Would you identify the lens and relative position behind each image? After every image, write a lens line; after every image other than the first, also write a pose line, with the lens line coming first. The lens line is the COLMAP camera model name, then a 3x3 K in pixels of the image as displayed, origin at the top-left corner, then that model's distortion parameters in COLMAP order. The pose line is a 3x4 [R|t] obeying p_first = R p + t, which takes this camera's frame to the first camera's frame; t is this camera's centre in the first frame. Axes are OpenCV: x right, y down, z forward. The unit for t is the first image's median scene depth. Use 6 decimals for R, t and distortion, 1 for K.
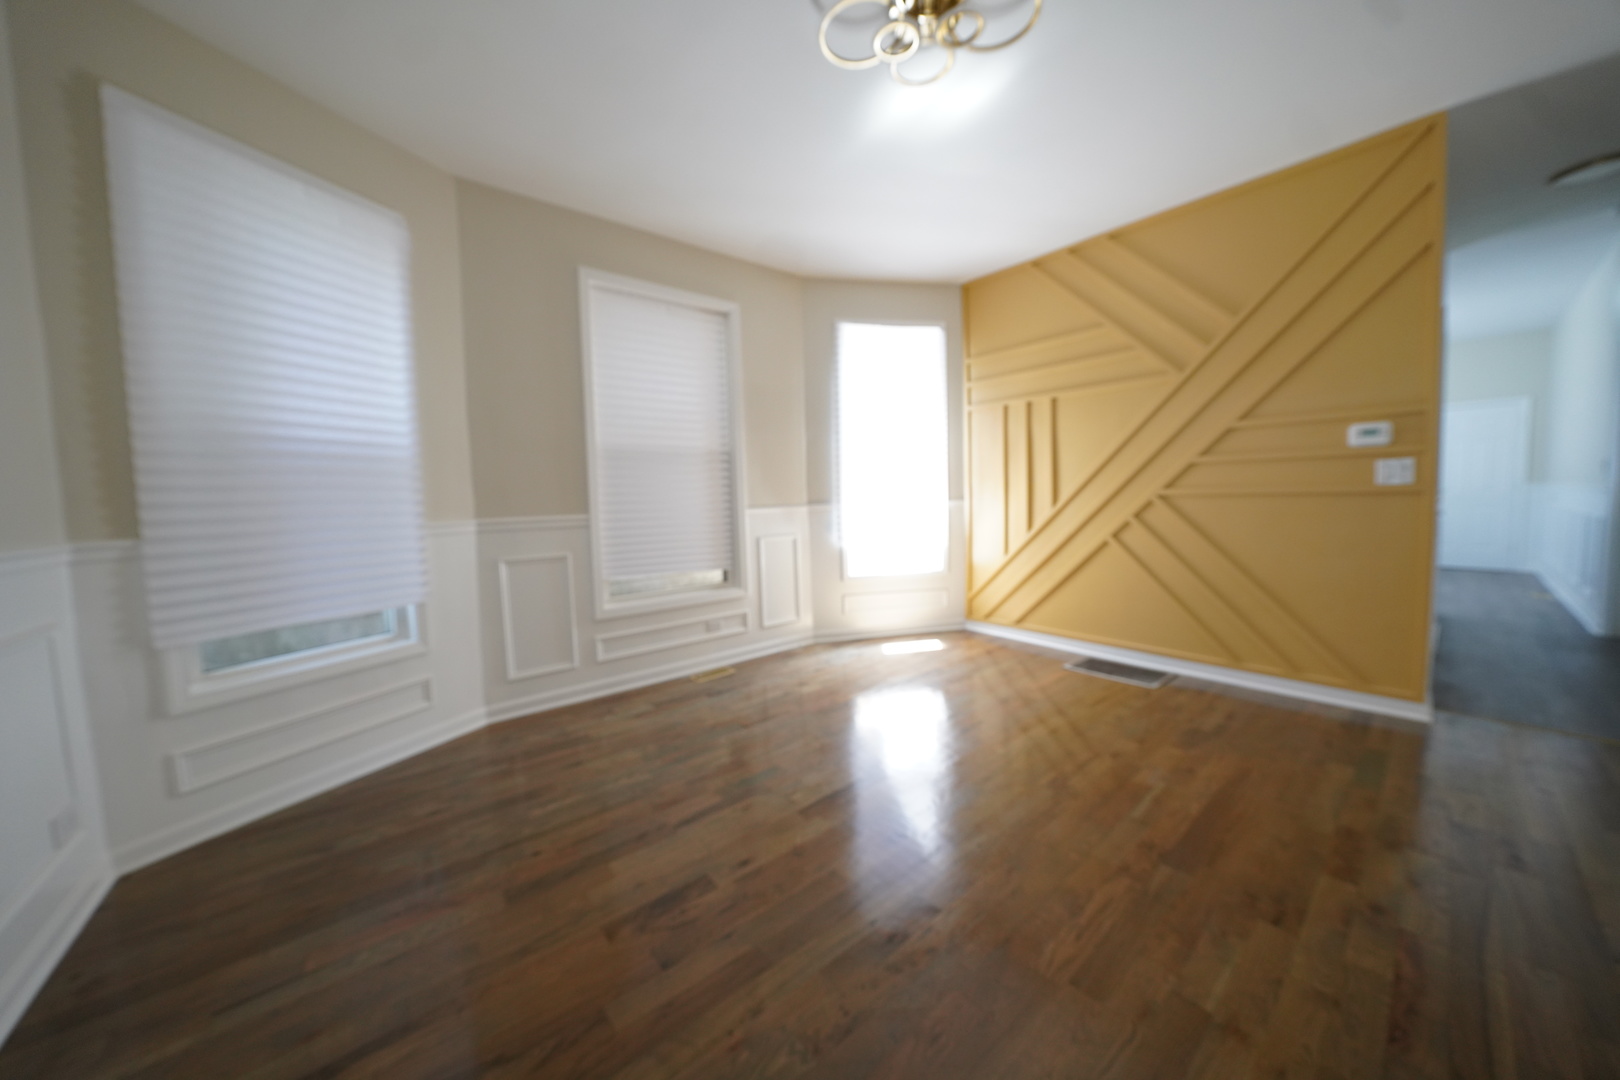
lens RADIAL K [[548.7, 0, 811.0], [0, 548.7, 532.7], [0, 0, 1]] dist [-0.029412, 0.005287]
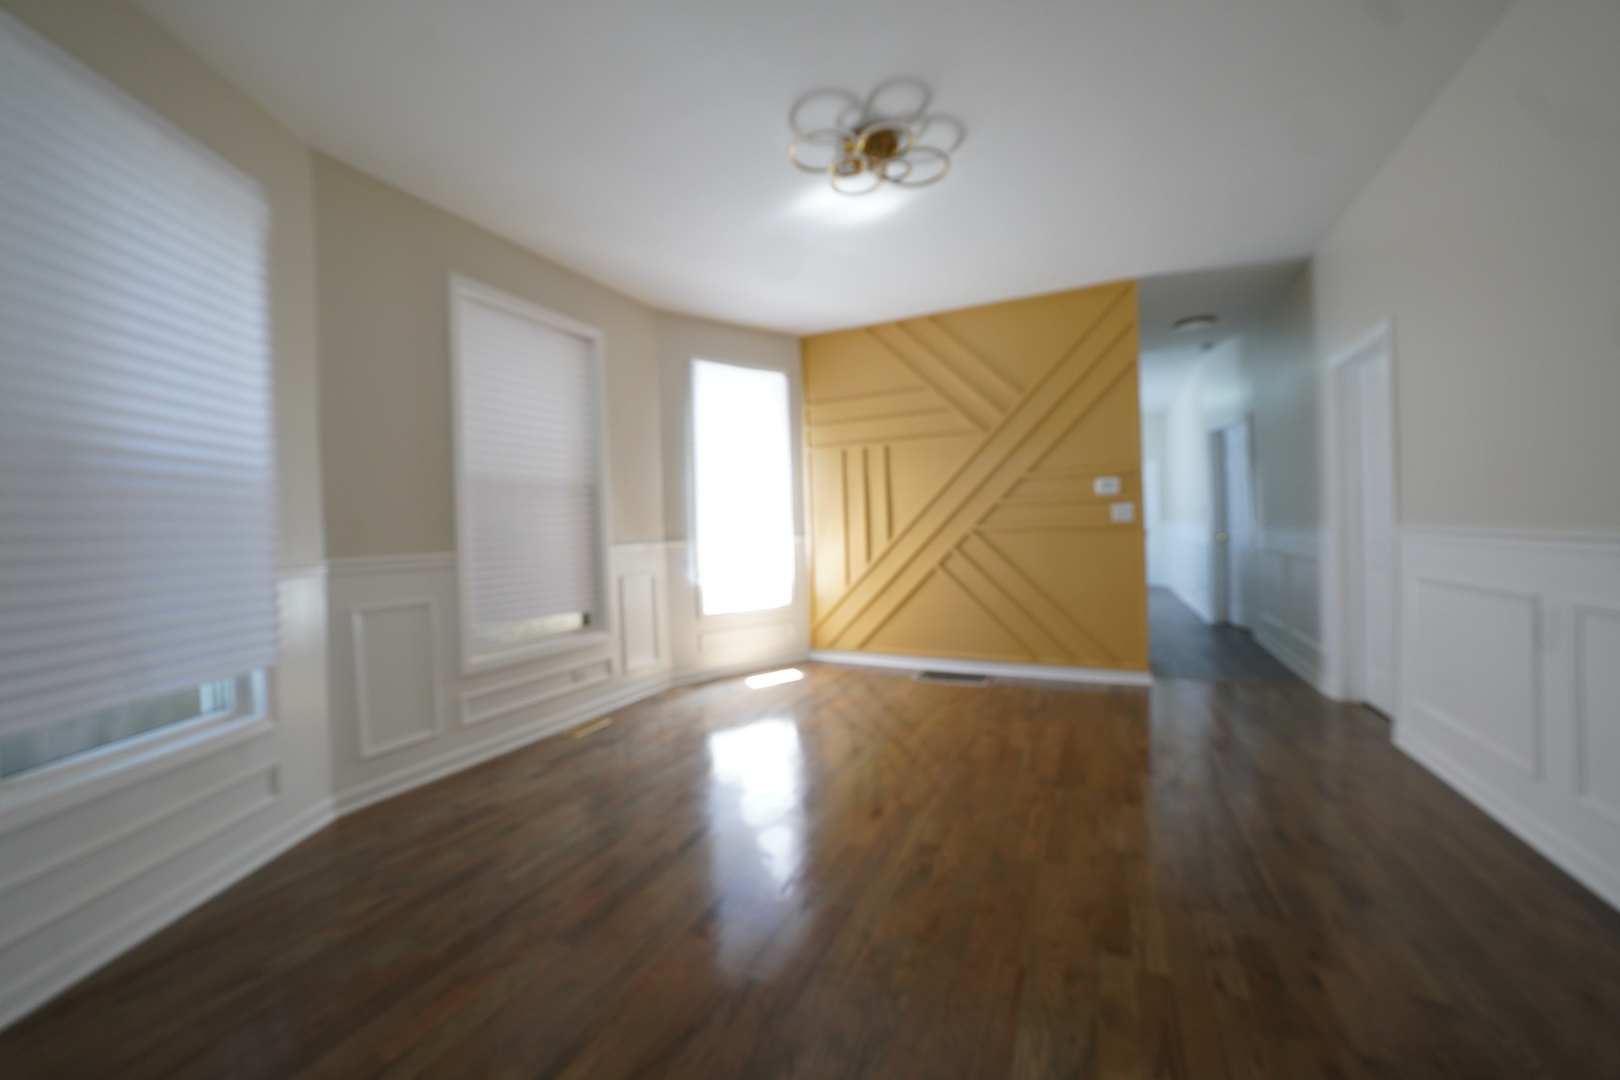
lens RADIAL K [[620.2, 0, 801.6], [0, 620.2, 534.6], [0, 0, 1]] dist [-0.005860, 0.000020]
pose [[0.906944, -0.004391, 0.421228, -0.313284], [0.033893, 0.997464, -0.062578, 0.016841], [-0.419885, 0.071031, 0.904793, -0.114178]]
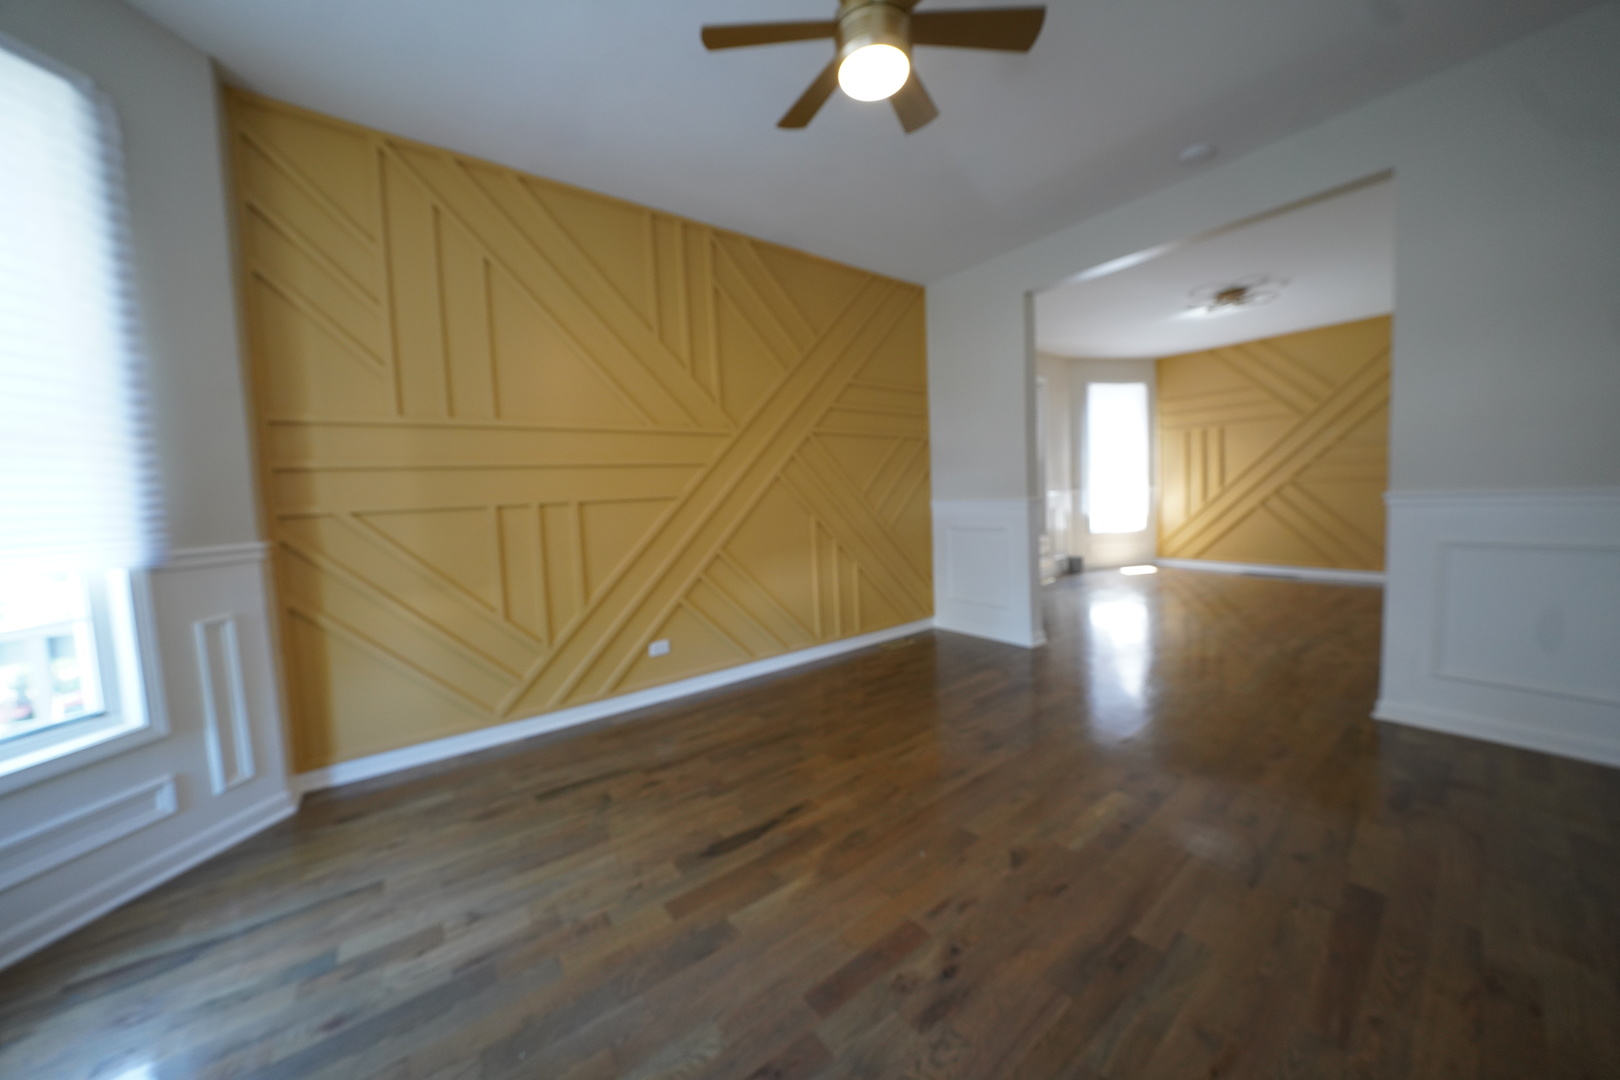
lens RADIAL K [[548.7, 0, 810.6], [0, 548.7, 530.3], [0, 0, 1]] dist [-0.029412, 0.005287]
pose [[0.999356, -0.008892, -0.034772, -0.967179], [0.008685, 0.999944, -0.006112, 0.101797], [0.034824, 0.005806, 0.999377, -0.934715]]
